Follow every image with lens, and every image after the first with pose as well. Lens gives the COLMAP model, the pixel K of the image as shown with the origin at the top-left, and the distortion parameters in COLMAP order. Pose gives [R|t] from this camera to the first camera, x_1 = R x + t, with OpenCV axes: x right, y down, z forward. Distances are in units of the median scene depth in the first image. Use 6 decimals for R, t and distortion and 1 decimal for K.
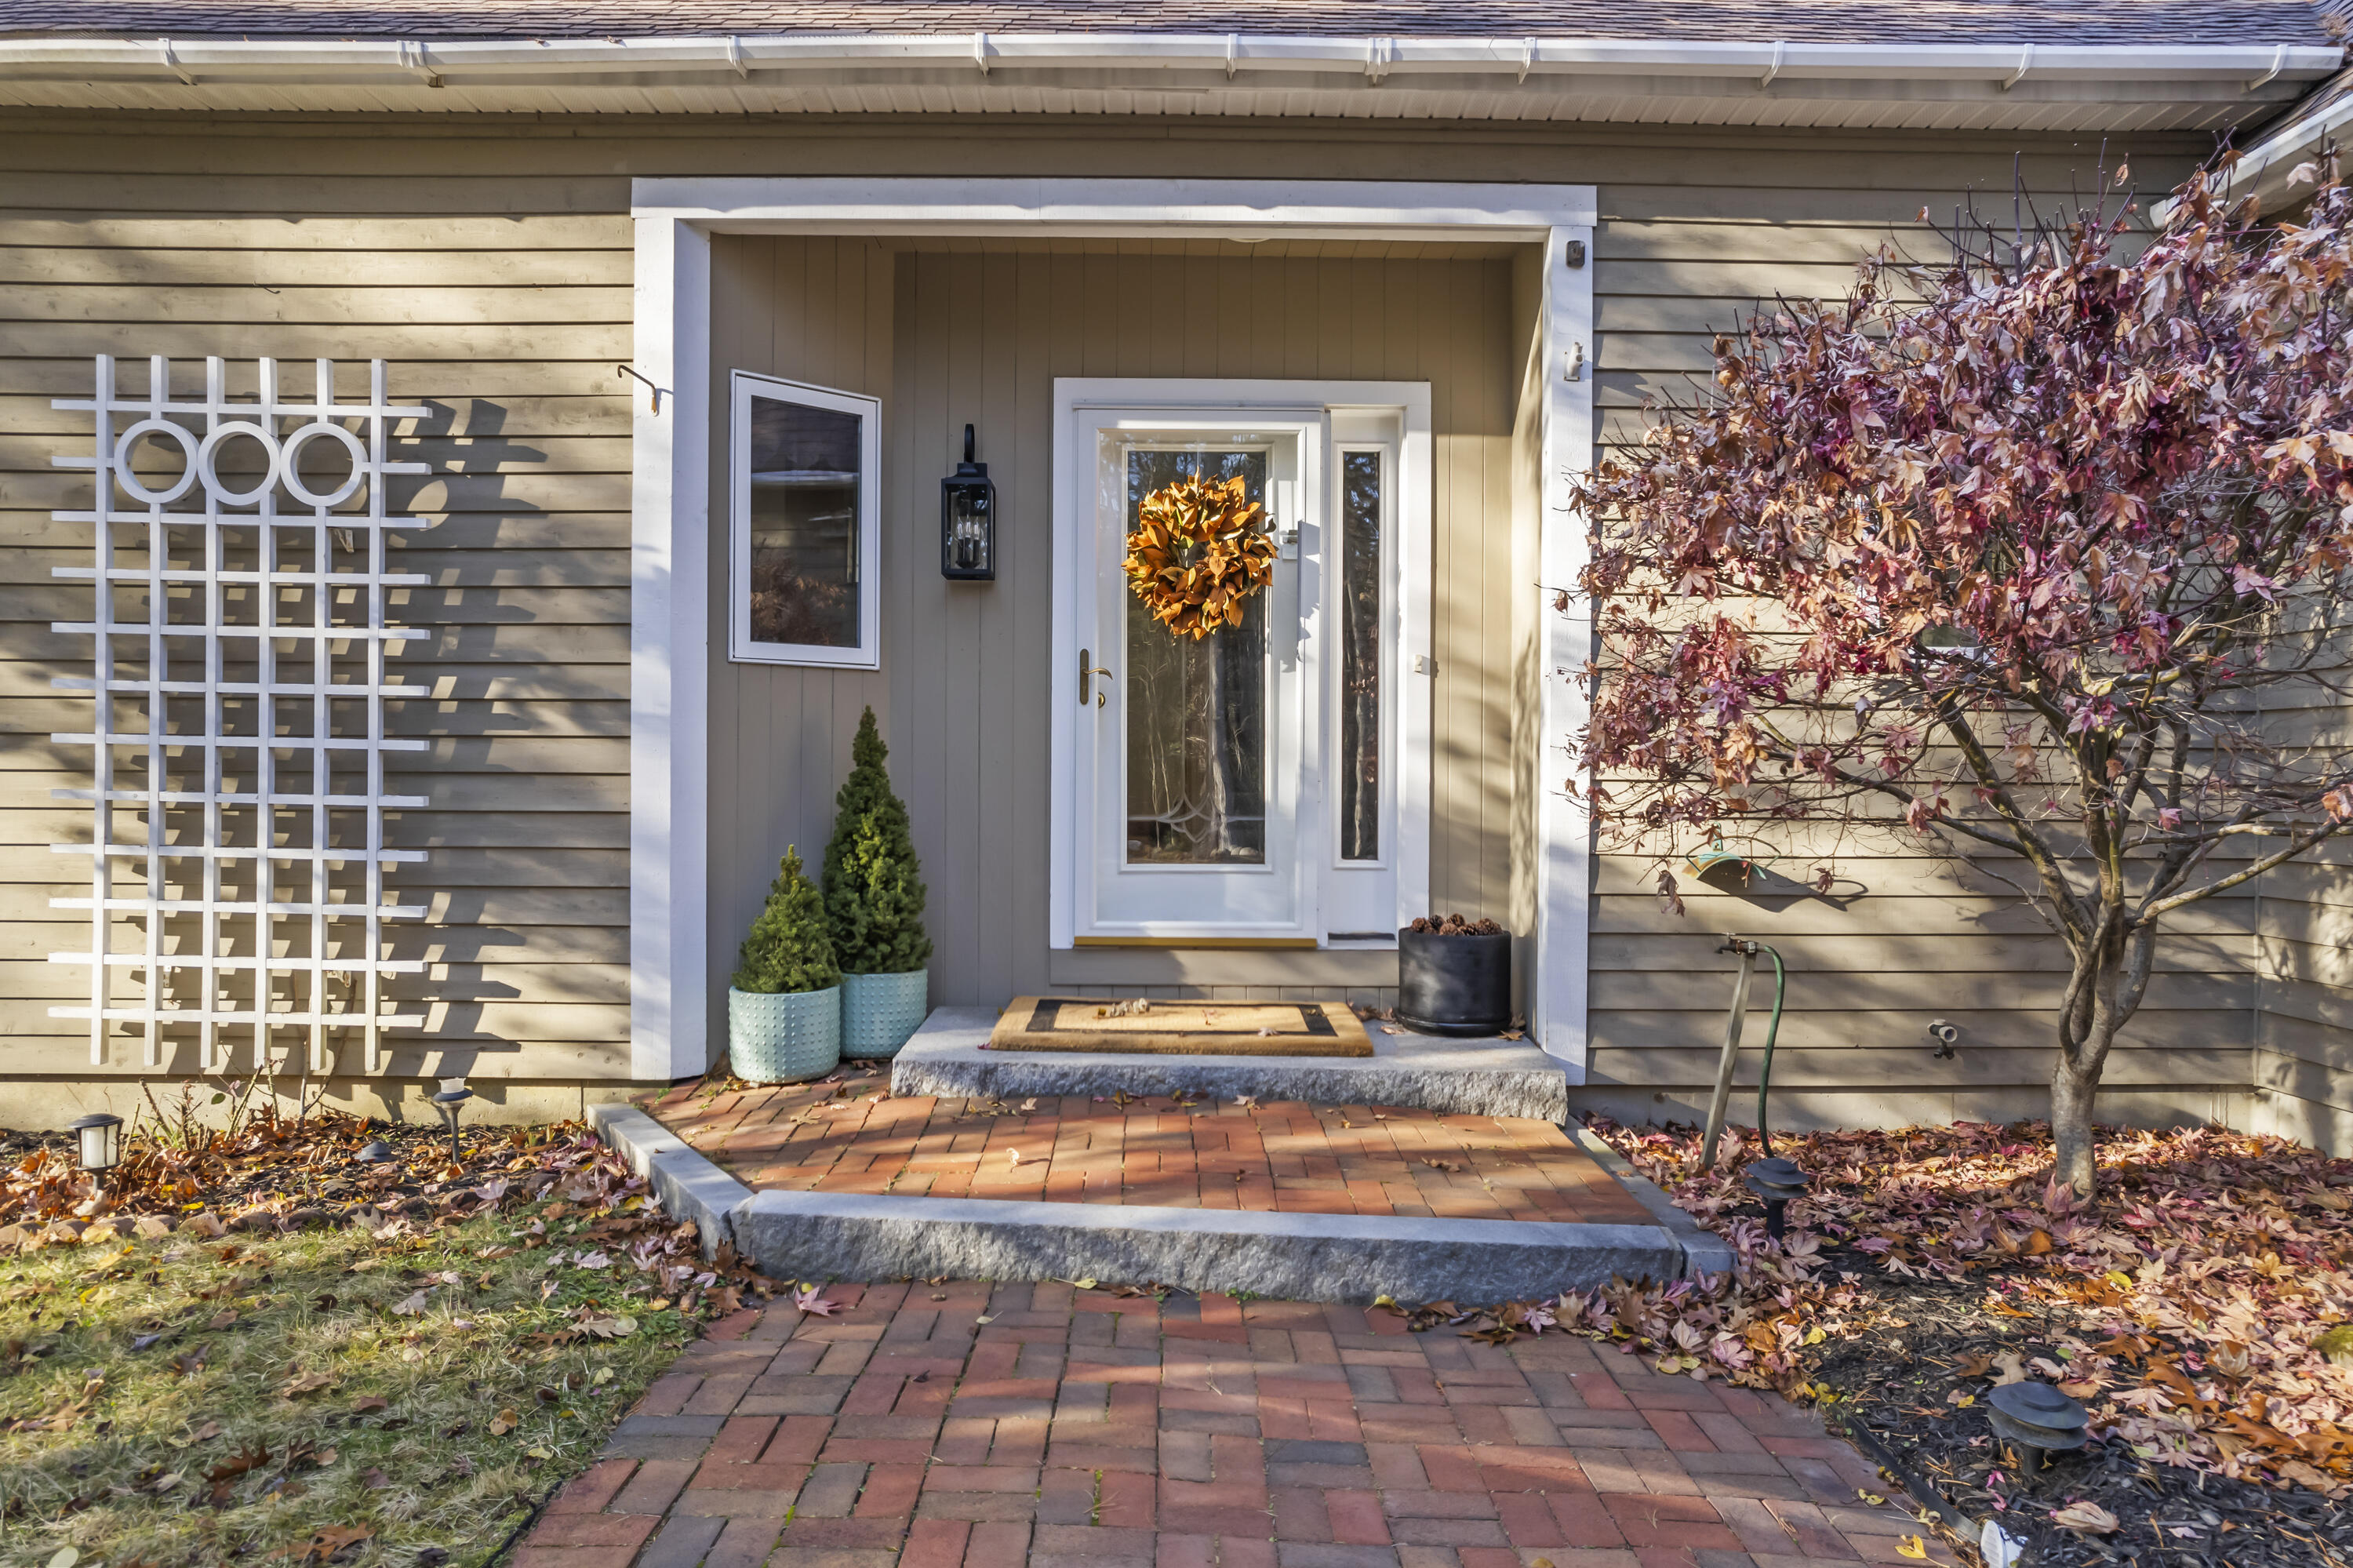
lens RADIAL K [[1465.9, 0, 1169.0], [0, 1465.9, 788.3], [0, 0, 1]] dist [-0.086816, 0.000013]
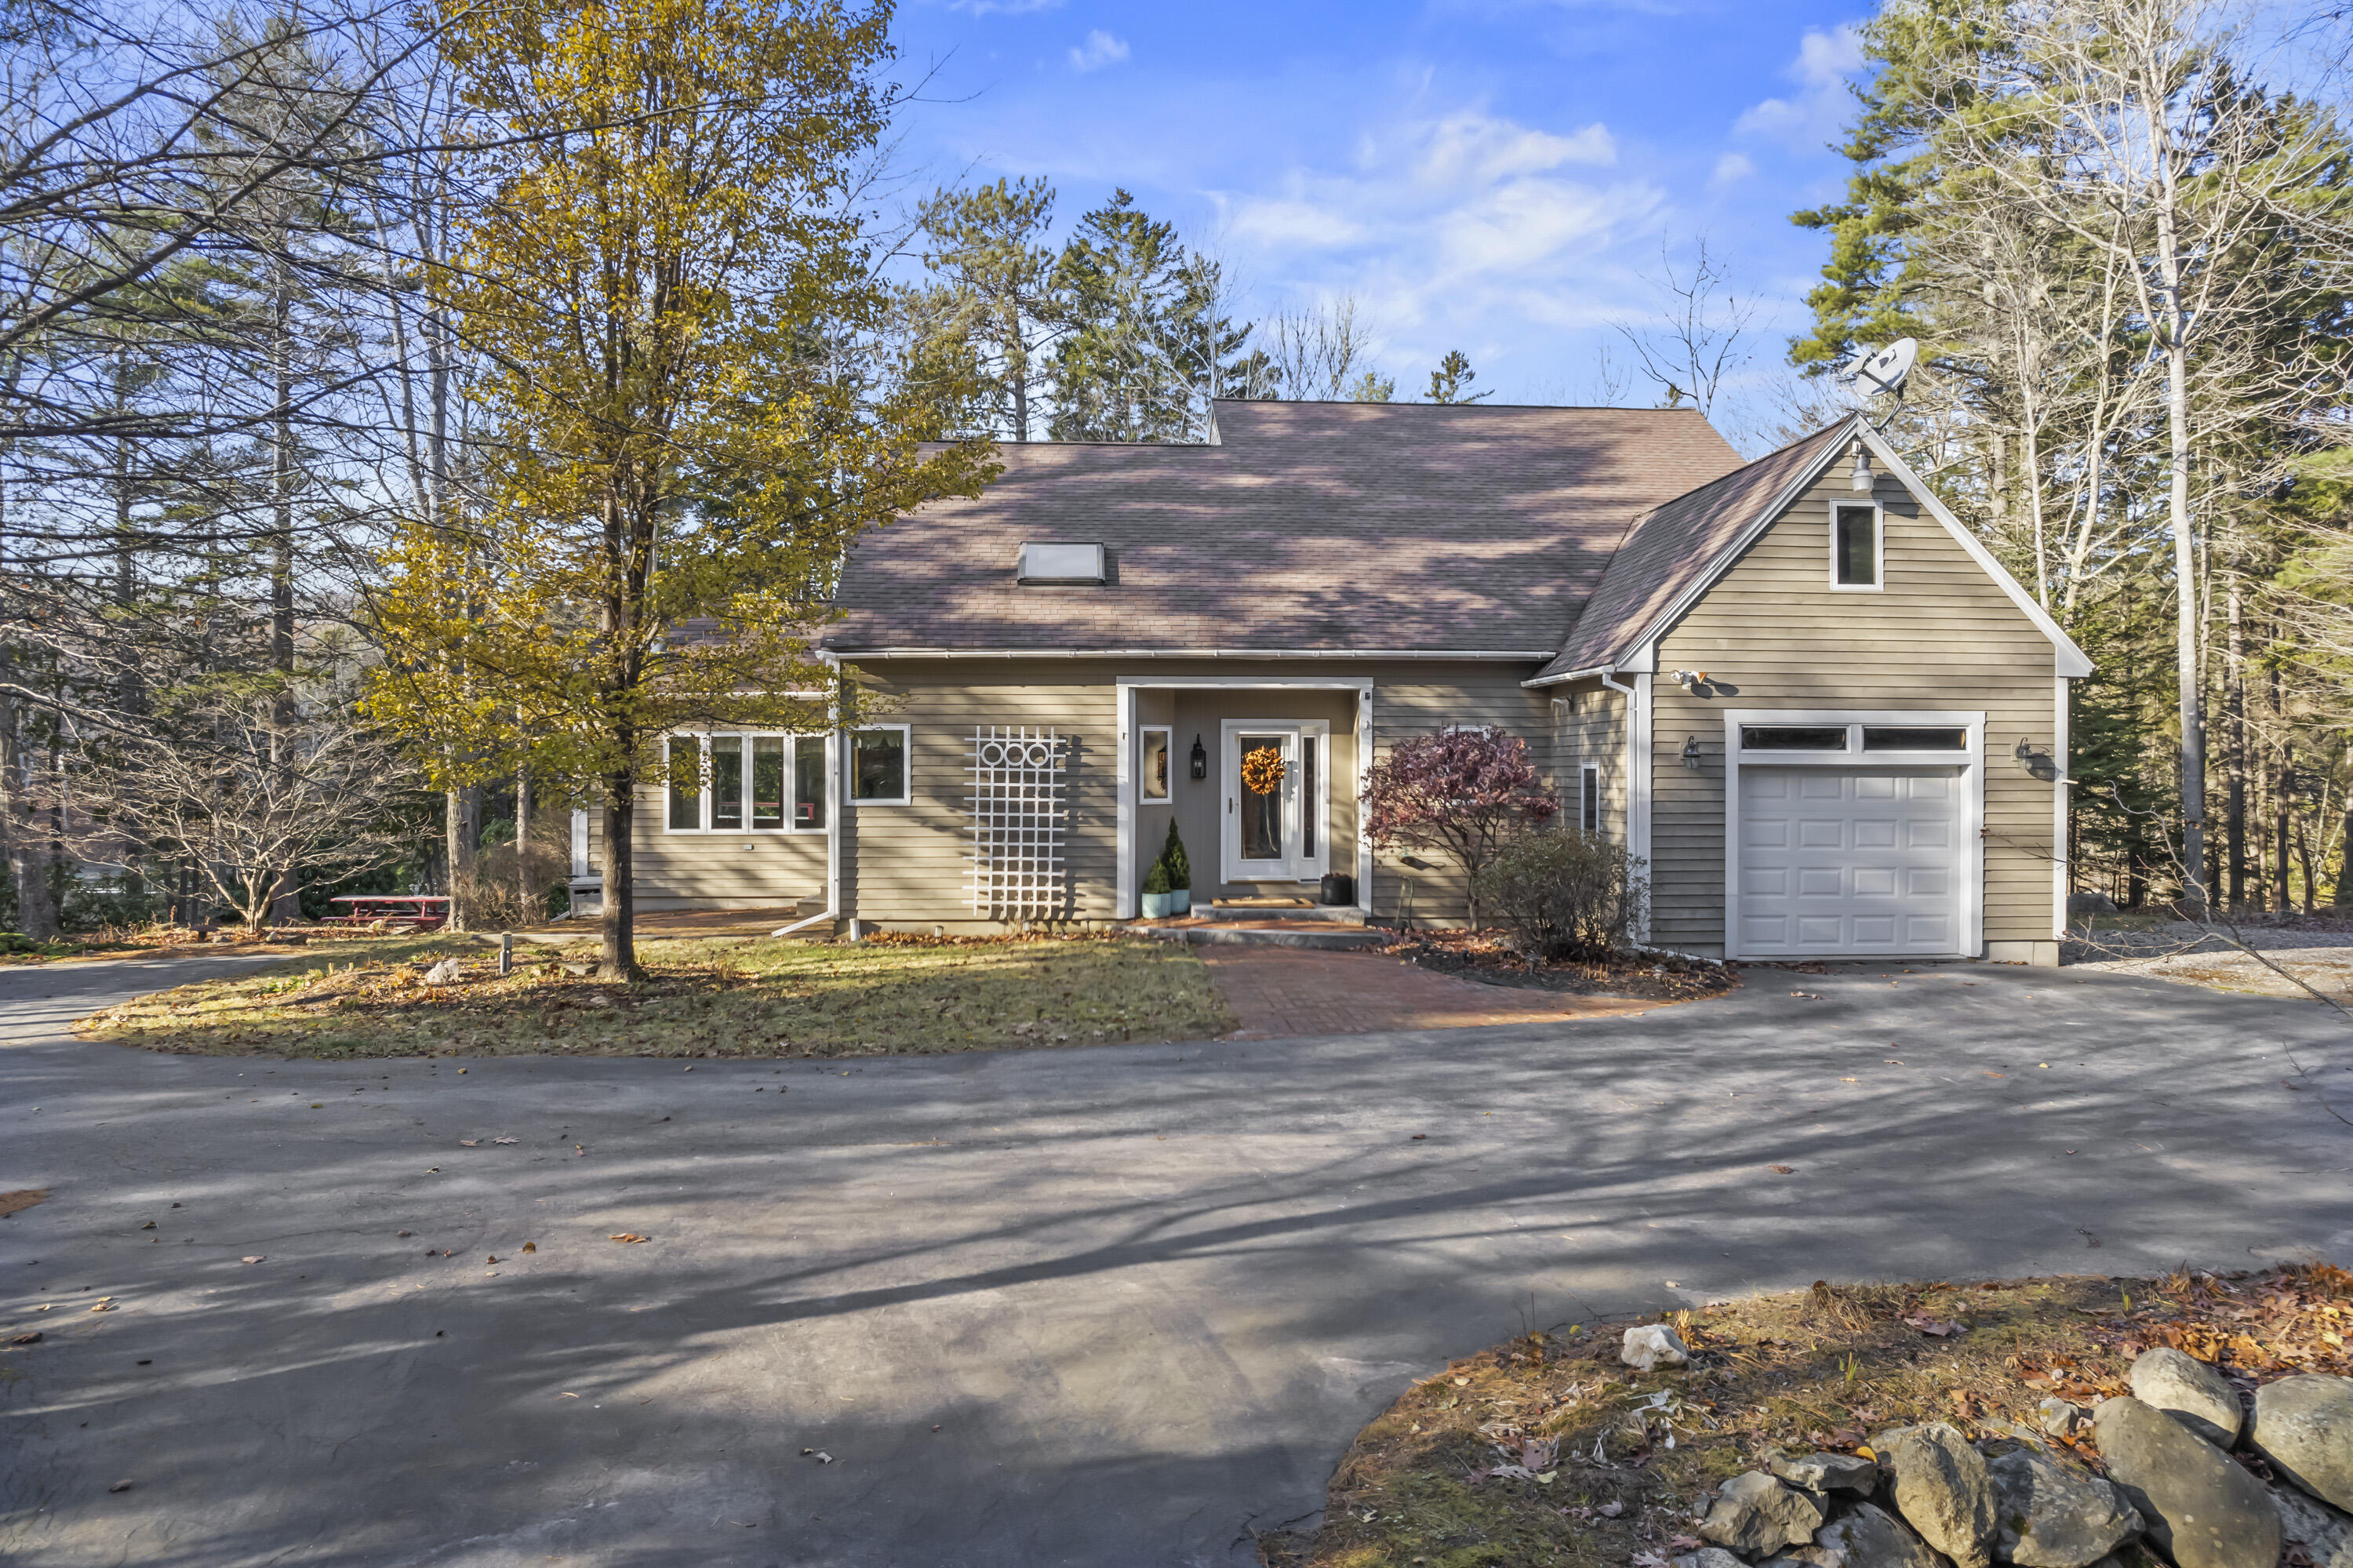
lens RADIAL K [[1482.4, 0, 1173.1], [0, 1482.4, 778.0], [0, 0, 1]] dist [0.000334, 0.000080]
pose [[0.998160, -0.004419, 0.060466, -0.458201], [0.004706, 0.999978, -0.004610, -0.142013], [-0.060444, 0.004886, 0.998160, -2.827753]]
